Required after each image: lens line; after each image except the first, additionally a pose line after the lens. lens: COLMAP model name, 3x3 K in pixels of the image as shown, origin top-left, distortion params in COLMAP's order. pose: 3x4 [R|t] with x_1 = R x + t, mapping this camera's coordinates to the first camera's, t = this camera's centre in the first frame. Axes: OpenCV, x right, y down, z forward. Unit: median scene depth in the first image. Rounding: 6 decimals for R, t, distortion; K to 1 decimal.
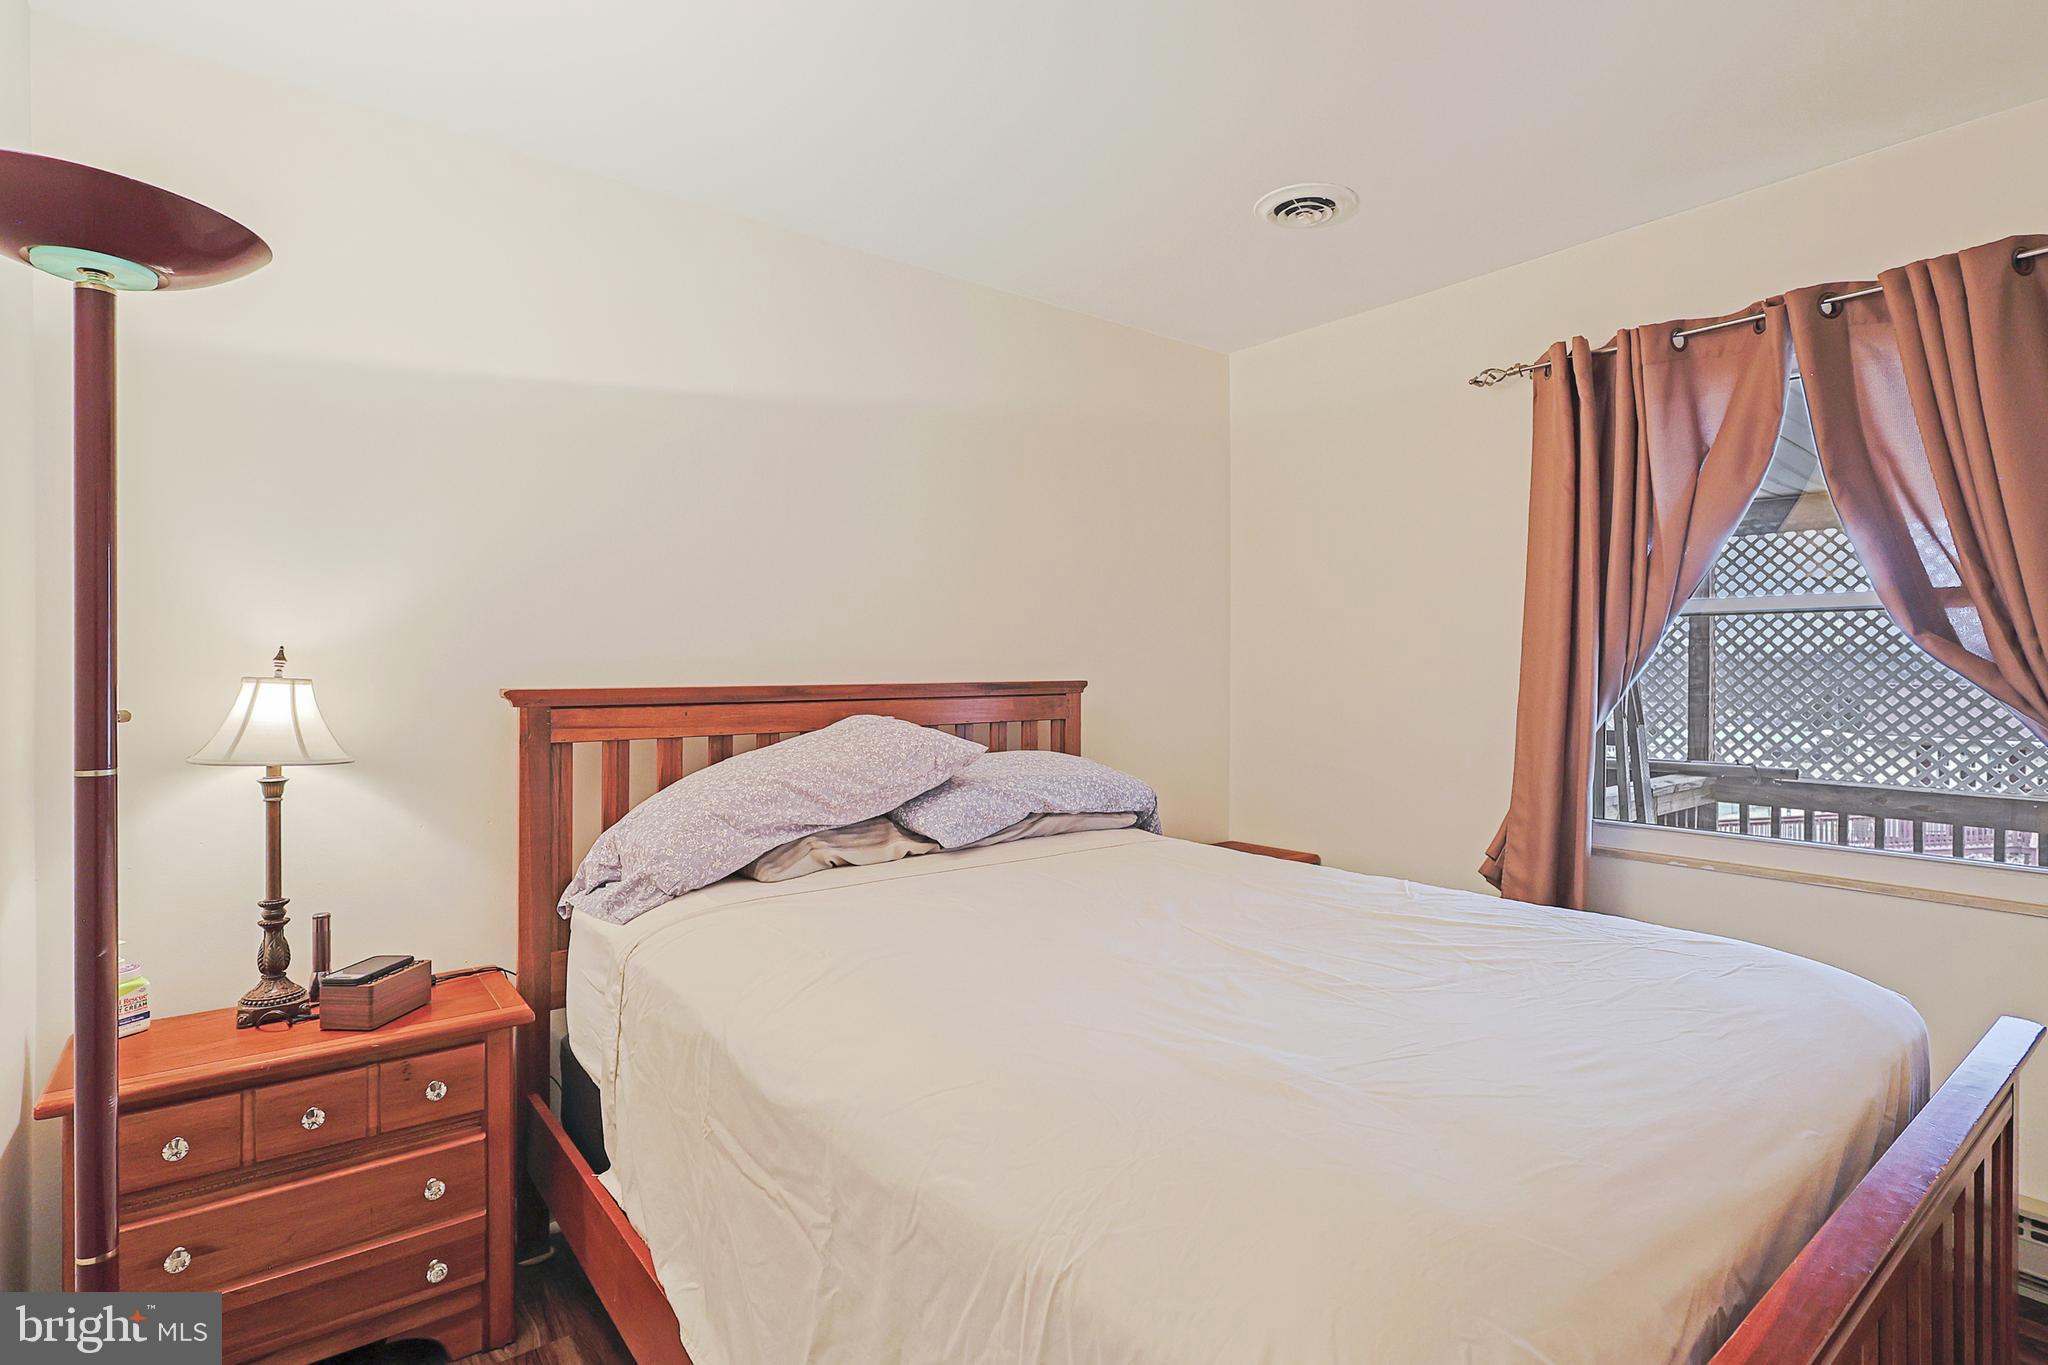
lens RADIAL K [[1000.4, 0, 1030.0], [0, 1000.4, 681.7], [0, 0, 1]] dist [-0.000005, 0.000983]
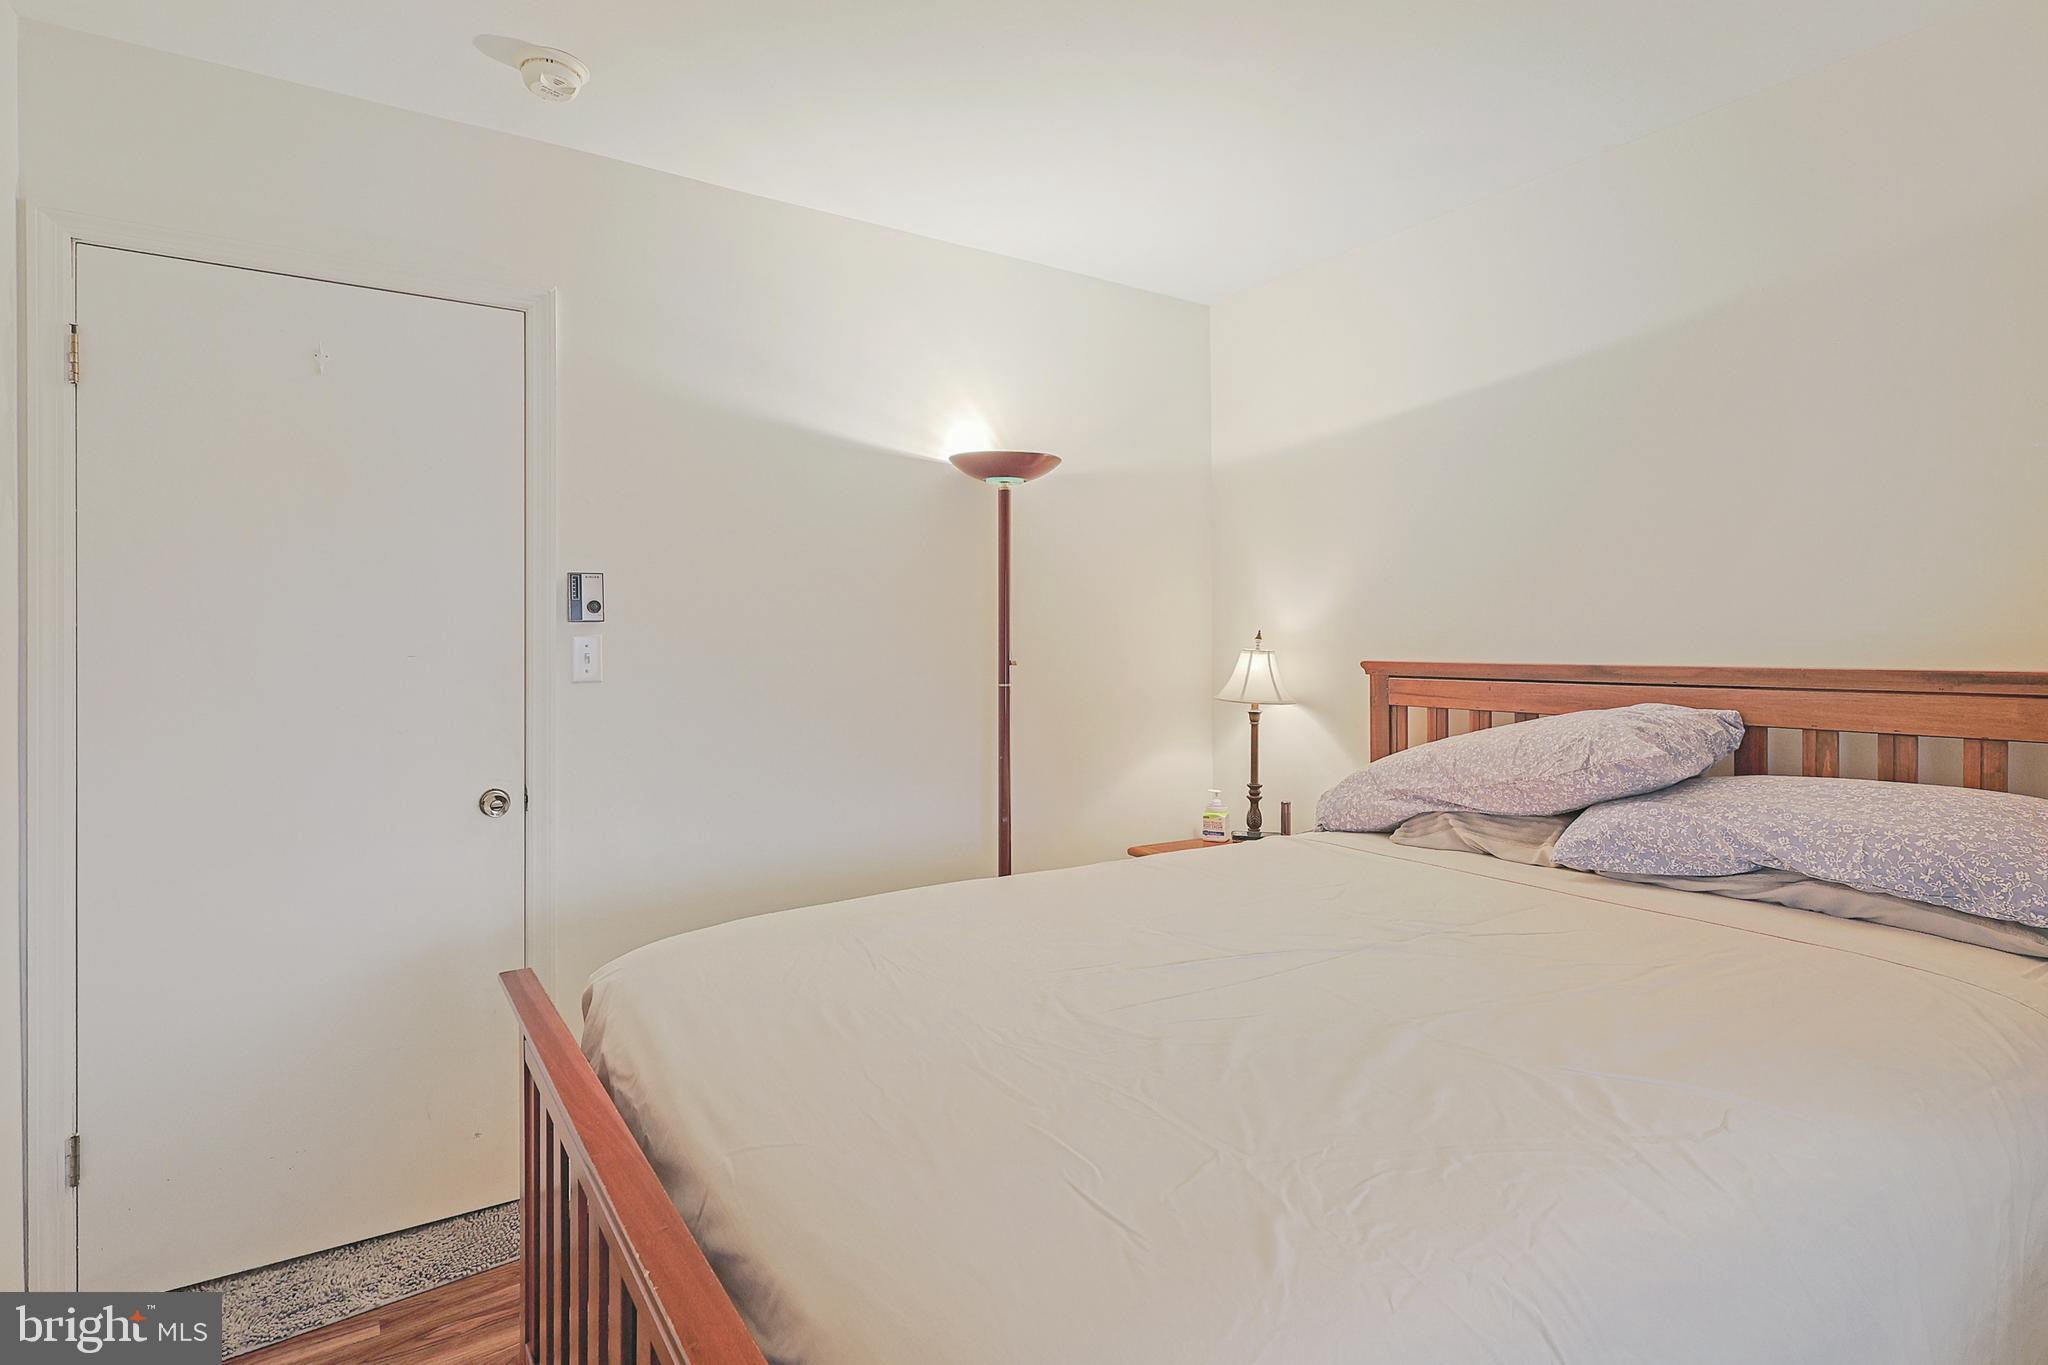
lens RADIAL K [[1000.4, 0, 1030.0], [0, 1000.4, 681.7], [0, 0, 1]] dist [-0.000005, 0.000983]
pose [[-0.071287, 0.039162, -0.996687, 0.804854], [-0.016904, 0.999038, 0.040463, -0.009965], [0.997313, 0.019733, -0.070556, 0.654072]]
